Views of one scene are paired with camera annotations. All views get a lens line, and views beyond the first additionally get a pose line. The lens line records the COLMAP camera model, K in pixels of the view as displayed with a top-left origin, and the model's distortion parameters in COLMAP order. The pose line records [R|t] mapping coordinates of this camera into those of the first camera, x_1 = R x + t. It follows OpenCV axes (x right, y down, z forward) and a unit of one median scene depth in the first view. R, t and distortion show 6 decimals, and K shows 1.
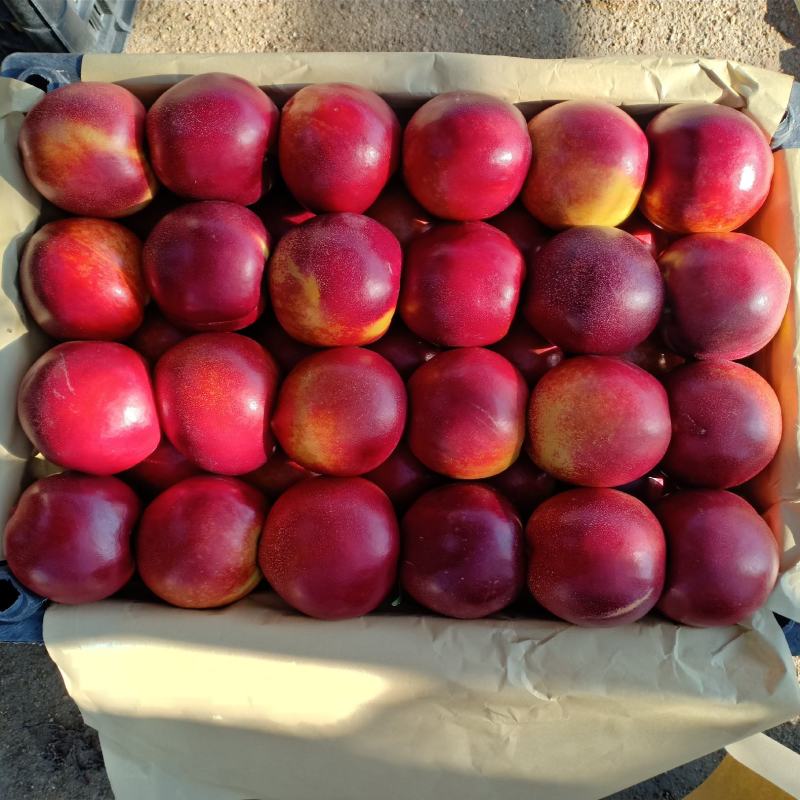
lens RADIAL K [[551.2, 0, 396.3], [0, 551.2, 396.5], [0, 0, 1]] dist [0.060827, -0.053889]
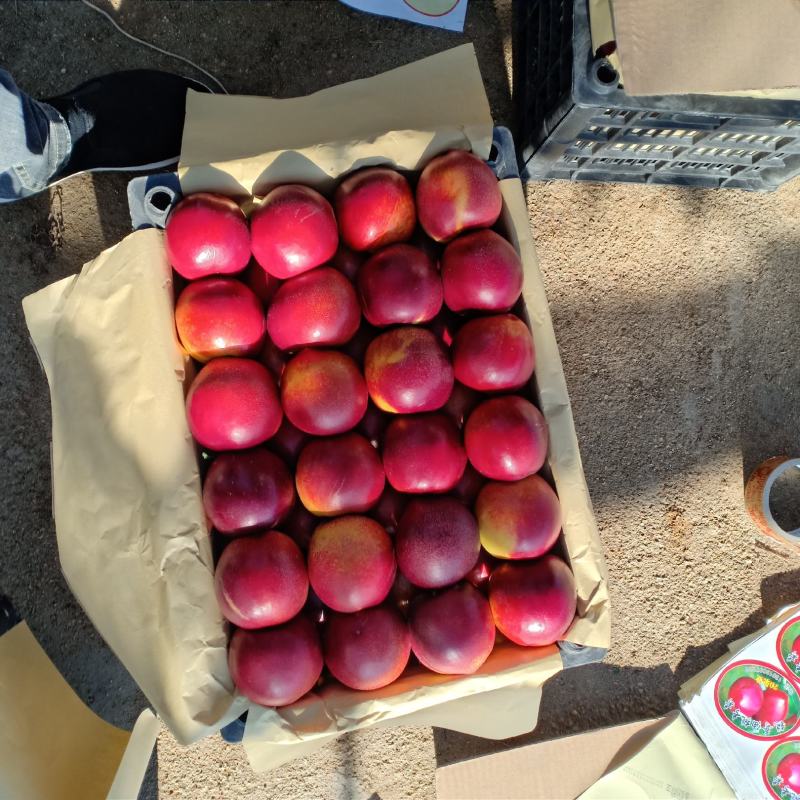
lens RADIAL K [[831.4, 0, 400.5], [0, 831.4, 400.1], [0, 0, 1]] dist [0.146151, -0.285983]
pose [[0.206837, 0.975618, -0.073405, 0.128891], [-0.977644, 0.209000, 0.023032, -0.222975], [0.037812, 0.067000, 0.997036, -1.236308]]
